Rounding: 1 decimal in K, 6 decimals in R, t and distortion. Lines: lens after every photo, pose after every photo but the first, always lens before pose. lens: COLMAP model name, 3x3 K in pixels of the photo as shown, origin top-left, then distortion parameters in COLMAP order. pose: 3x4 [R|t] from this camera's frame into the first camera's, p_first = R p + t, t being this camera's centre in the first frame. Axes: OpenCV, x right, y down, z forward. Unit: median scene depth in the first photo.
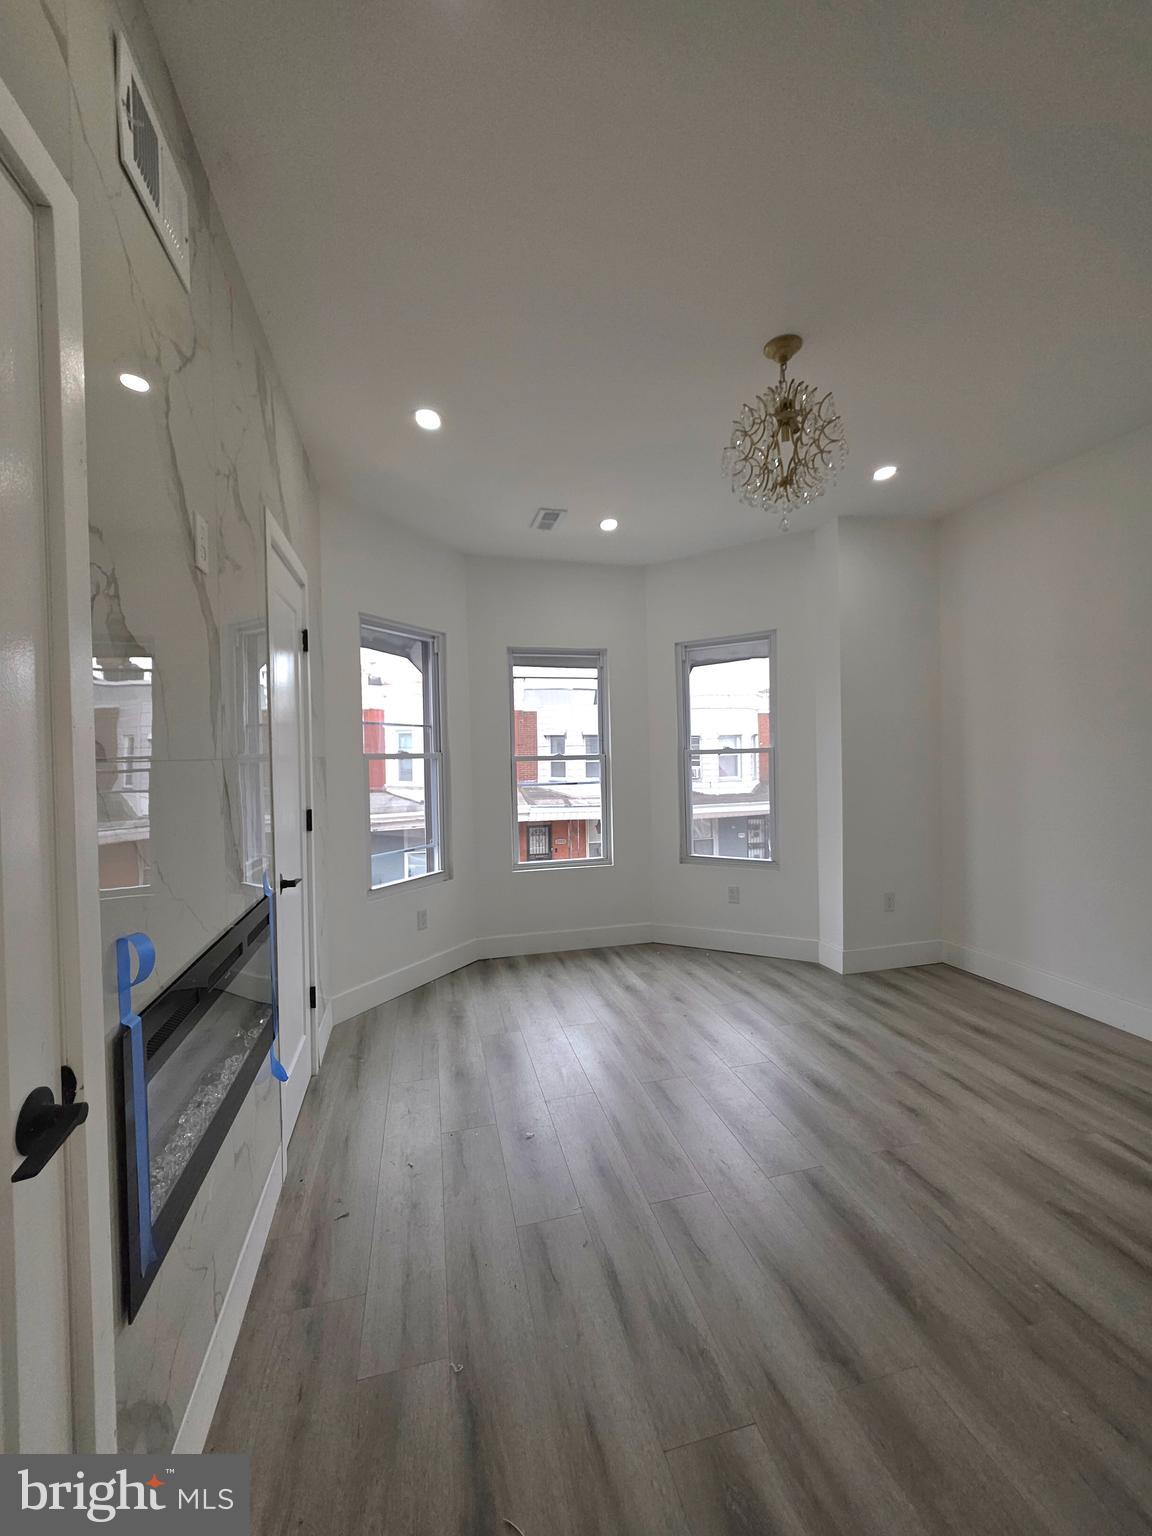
lens RADIAL K [[616.4, 0, 581.7], [0, 616.4, 767.1], [0, 0, 1]] dist [0.000615, 0.000076]
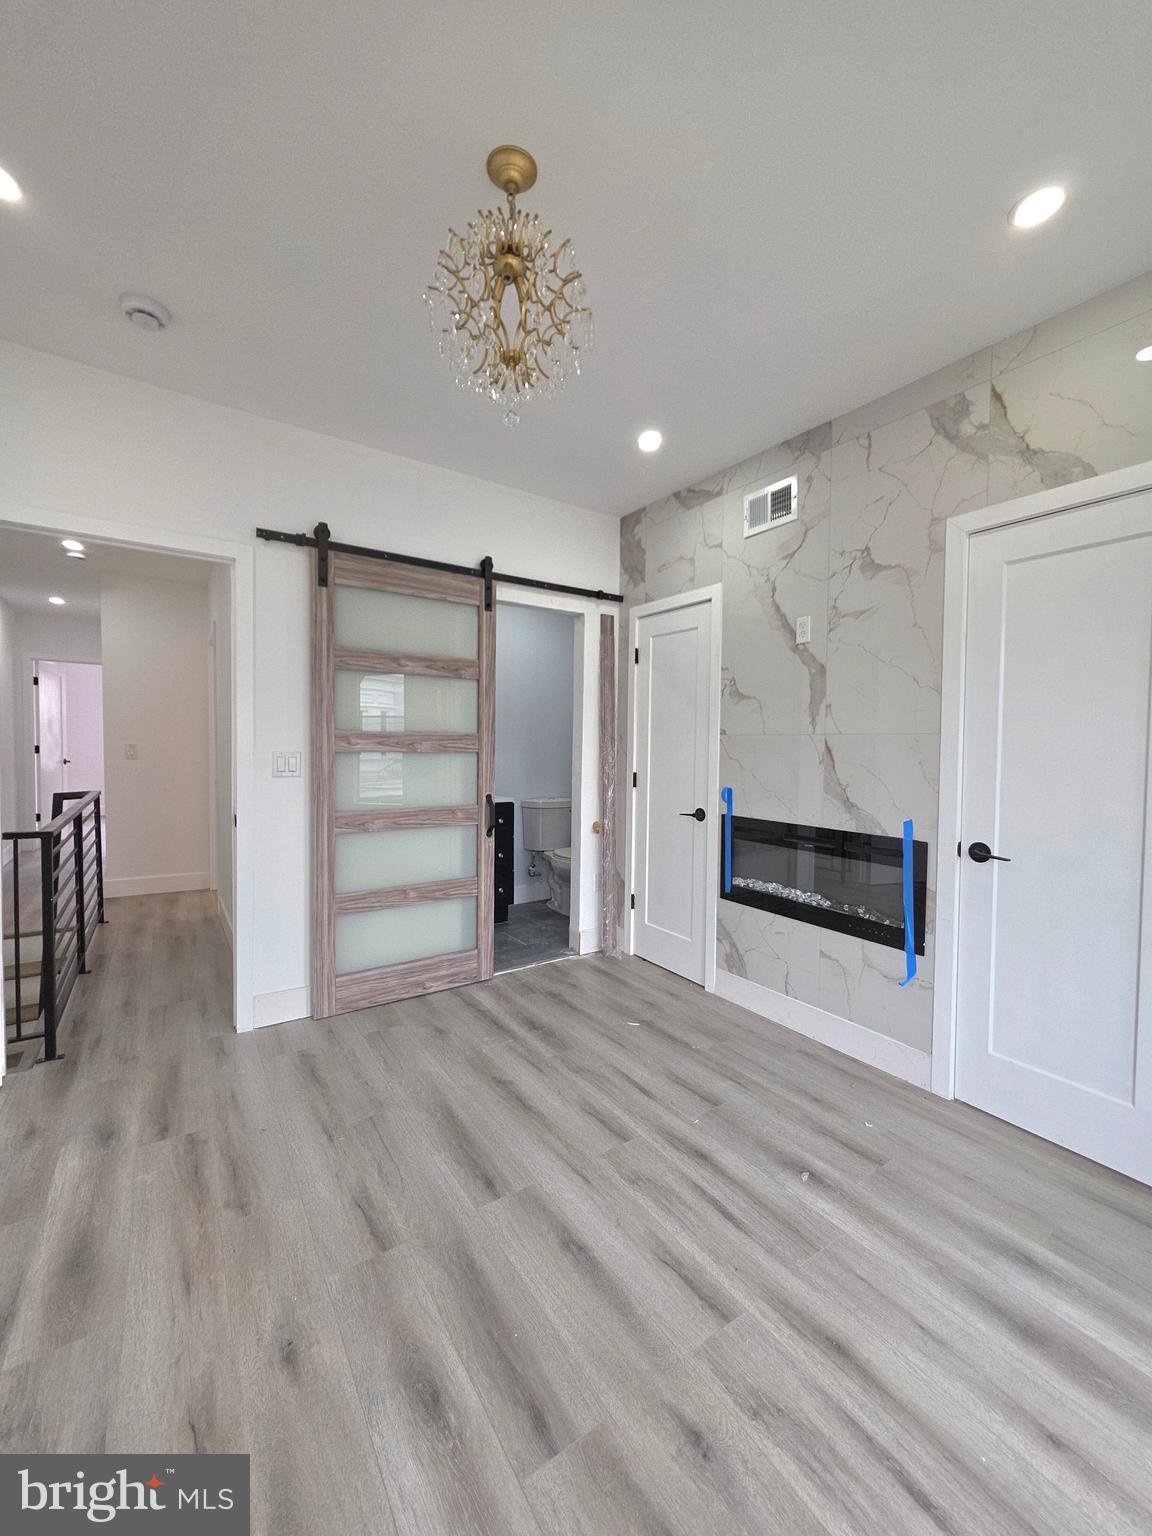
lens RADIAL K [[613.1, 0, 581.1], [0, 613.1, 767.5], [0, 0, 1]] dist [0.003007, 0.000523]
pose [[-0.942014, 0.022207, -0.334839, 0.279362], [-0.001679, 0.997484, 0.070877, -0.016352], [0.335570, 0.067330, -0.939606, 0.963989]]
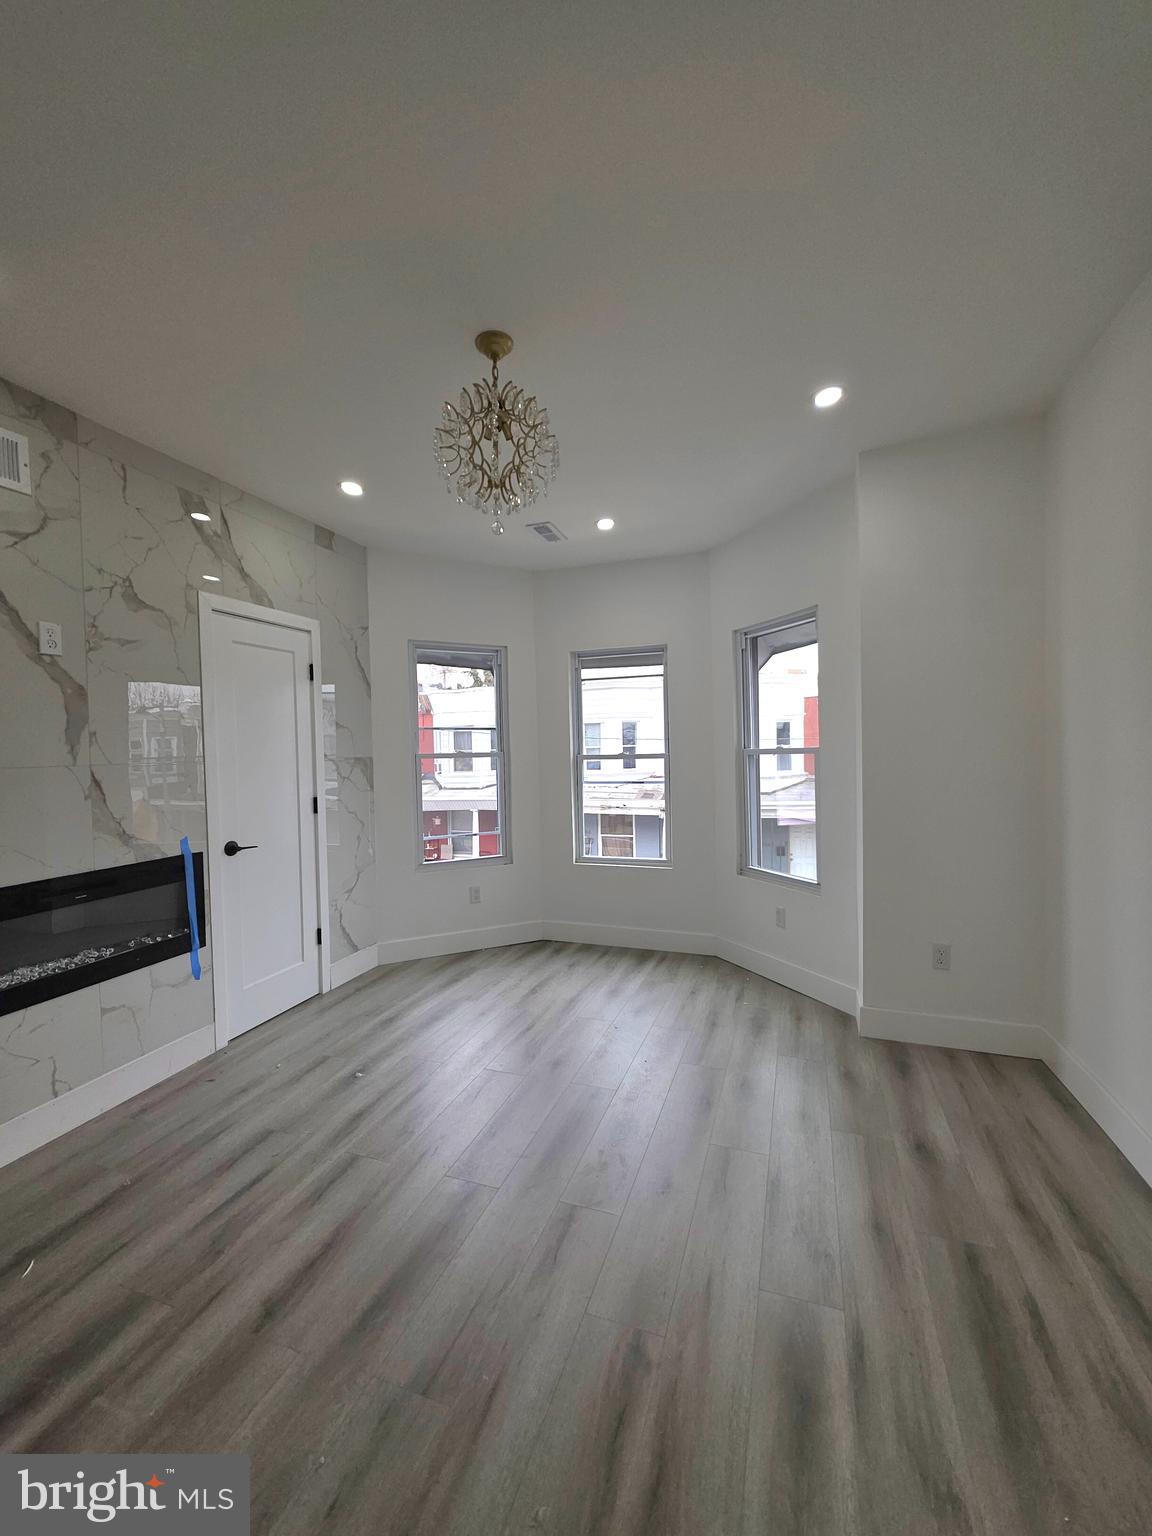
lens RADIAL K [[613.1, 0, 581.1], [0, 613.1, 767.5], [0, 0, 1]] dist [0.003007, 0.000523]
pose [[0.827438, 0.019011, -0.561236, 0.546077], [-0.008860, 0.999744, 0.020803, -0.020266], [0.561488, -0.012241, 0.827395, 0.148217]]
